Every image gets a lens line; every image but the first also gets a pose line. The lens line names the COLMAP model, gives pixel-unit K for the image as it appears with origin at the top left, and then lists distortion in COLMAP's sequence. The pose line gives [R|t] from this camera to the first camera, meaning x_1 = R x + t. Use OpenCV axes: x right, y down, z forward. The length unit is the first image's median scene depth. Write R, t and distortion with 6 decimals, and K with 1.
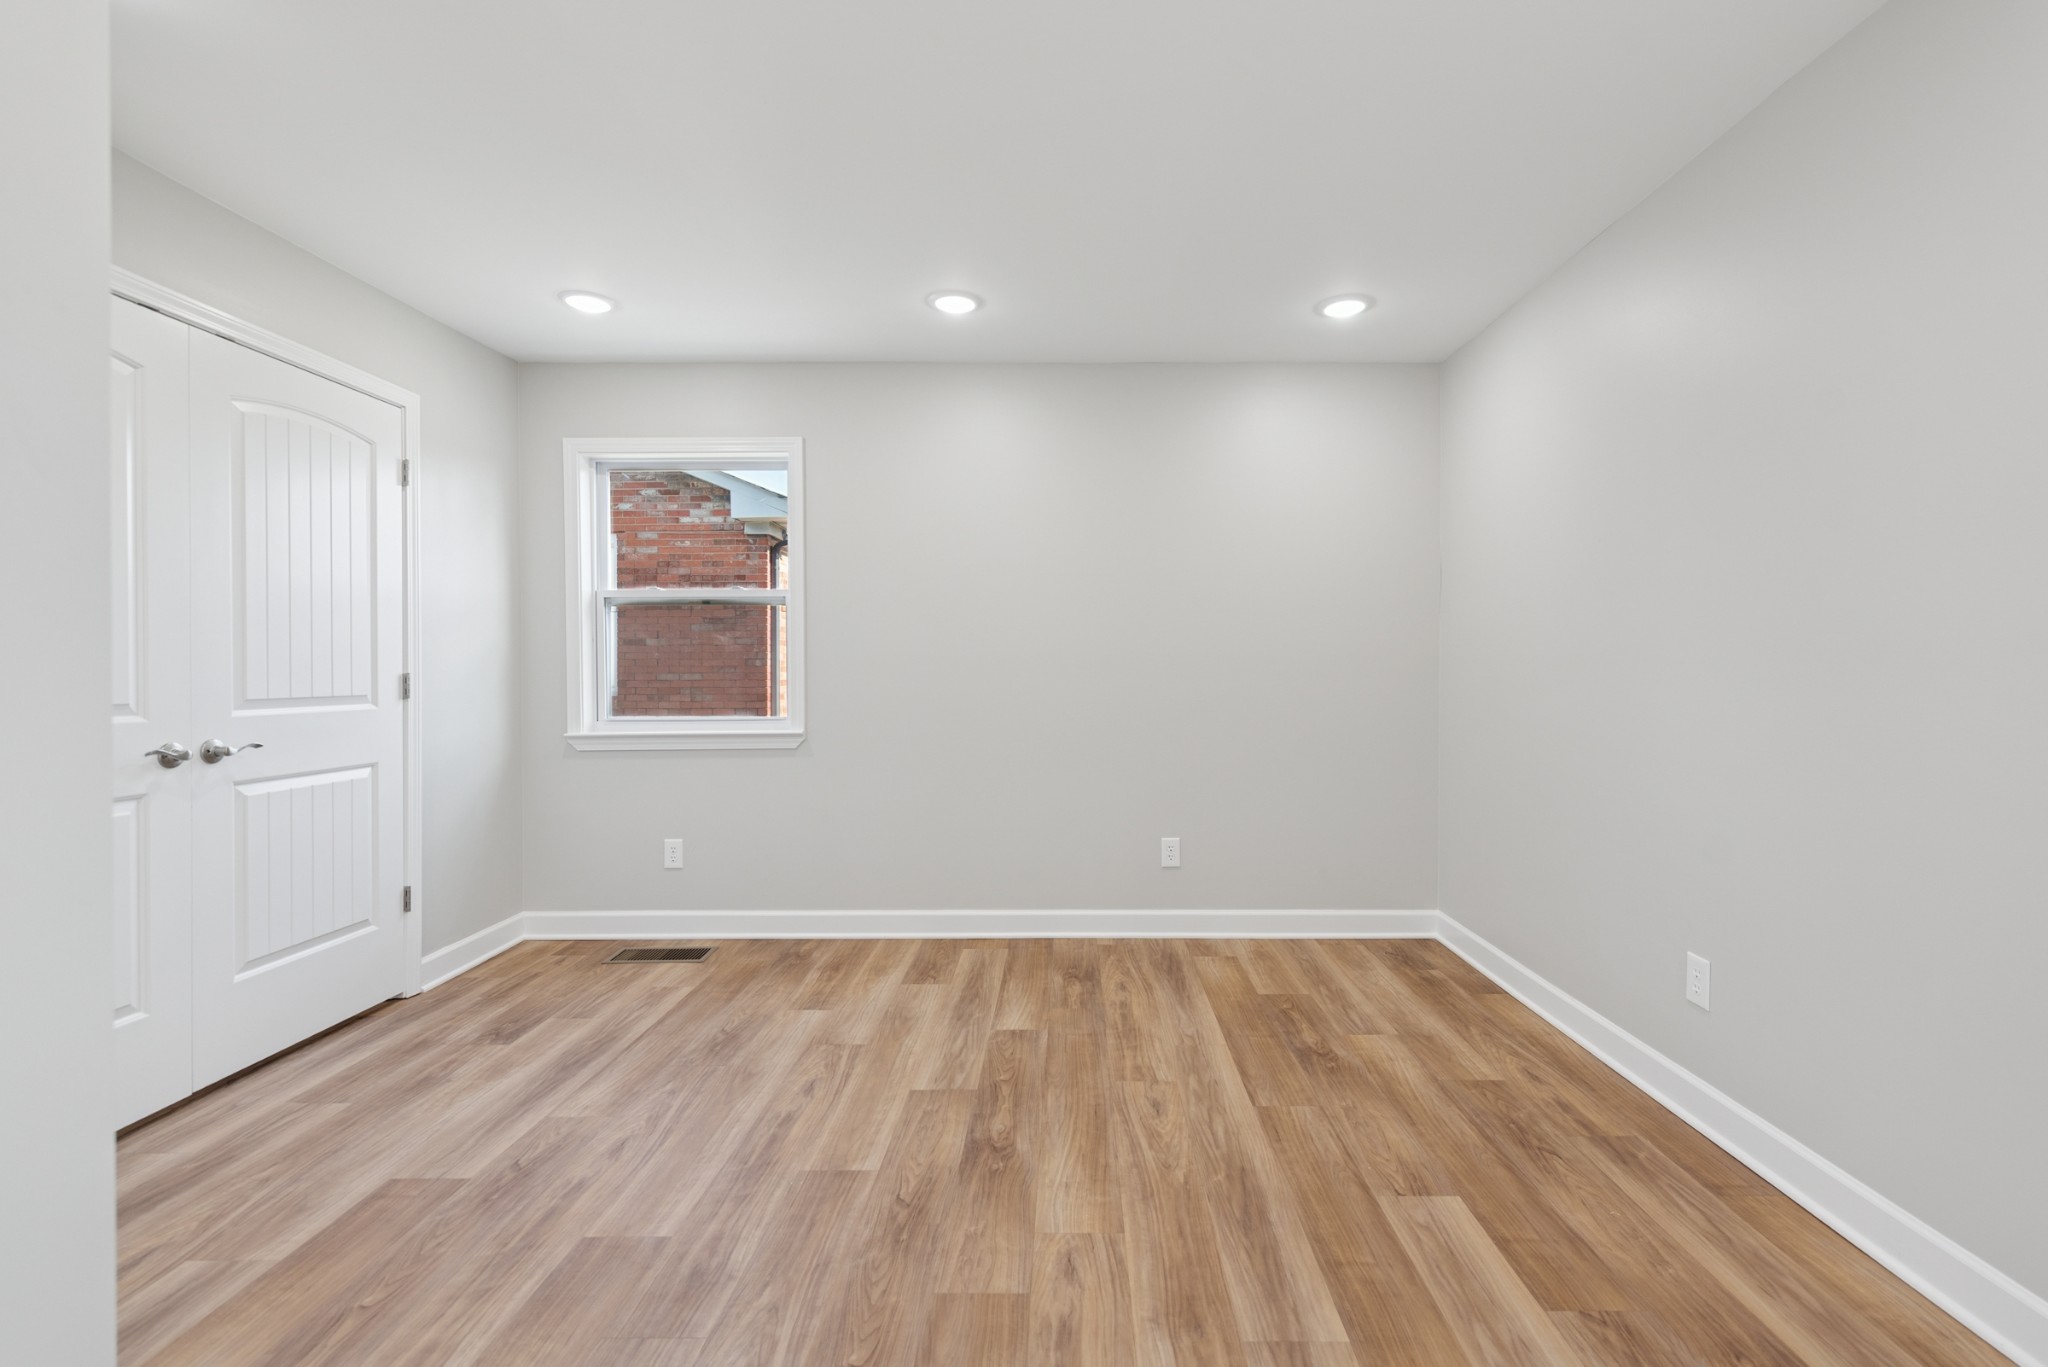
lens RADIAL K [[957.4, 0, 1044.4], [0, 957.4, 693.7], [0, 0, 1]] dist [0.003175, 0.000102]
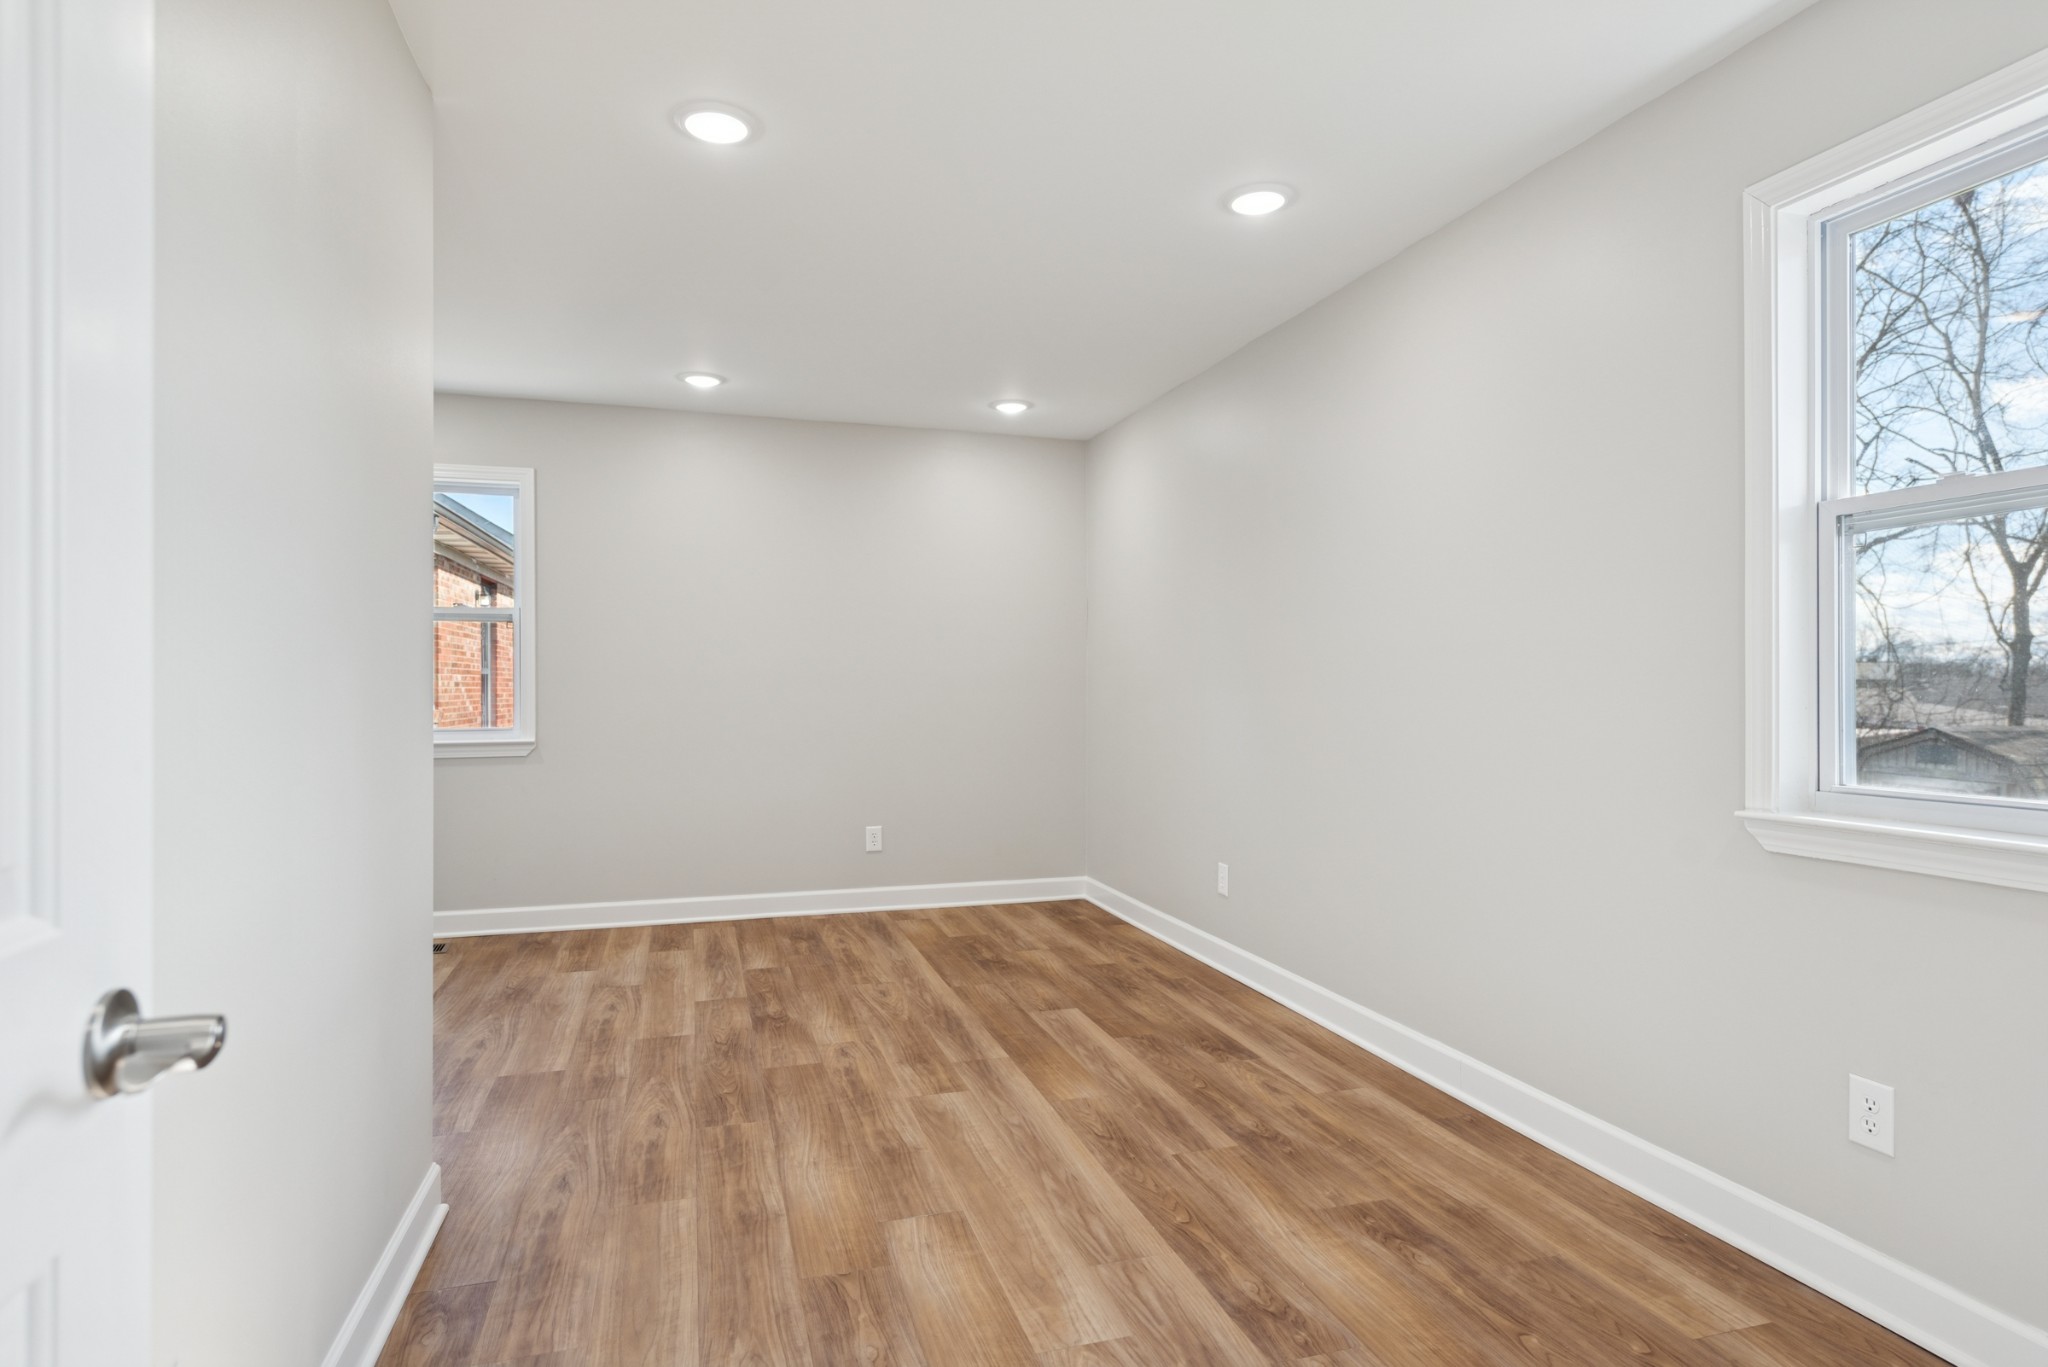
lens RADIAL K [[1039.4, 0, 1029.6], [0, 1039.4, 685.0], [0, 0, 1]] dist [0.003360, 0.001032]
pose [[0.952020, 0.003272, 0.306018, -0.179691], [0.004939, 0.999648, -0.026053, 0.024306], [-0.305995, 0.026314, 0.951669, -0.650870]]
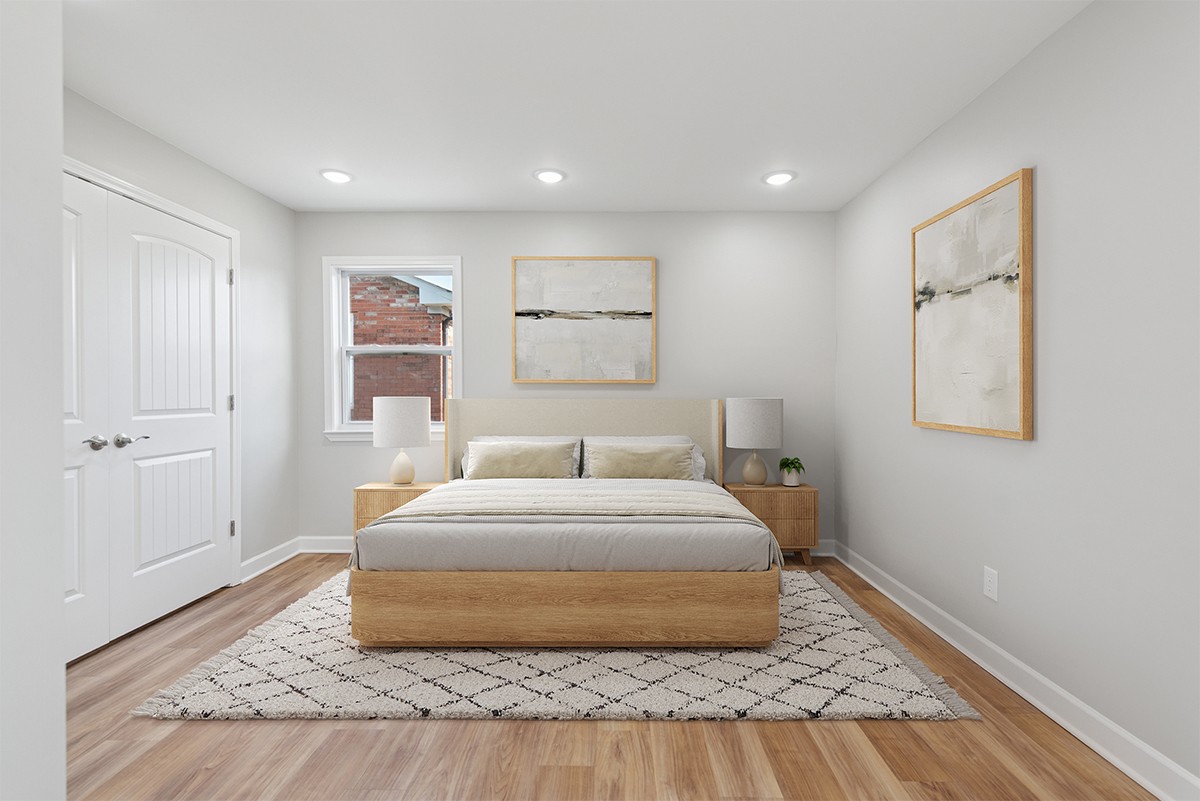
lens RADIAL K [[609.0, 0, 613.3], [0, 609.0, 396.4], [0, 0, 1]] dist [0.003360, 0.001032]
pose [[0.999317, 0.004649, 0.036669, -0.020012], [-0.003880, 0.999772, -0.021020, 0.000774], [-0.036758, 0.020864, 0.999106, -0.065720]]
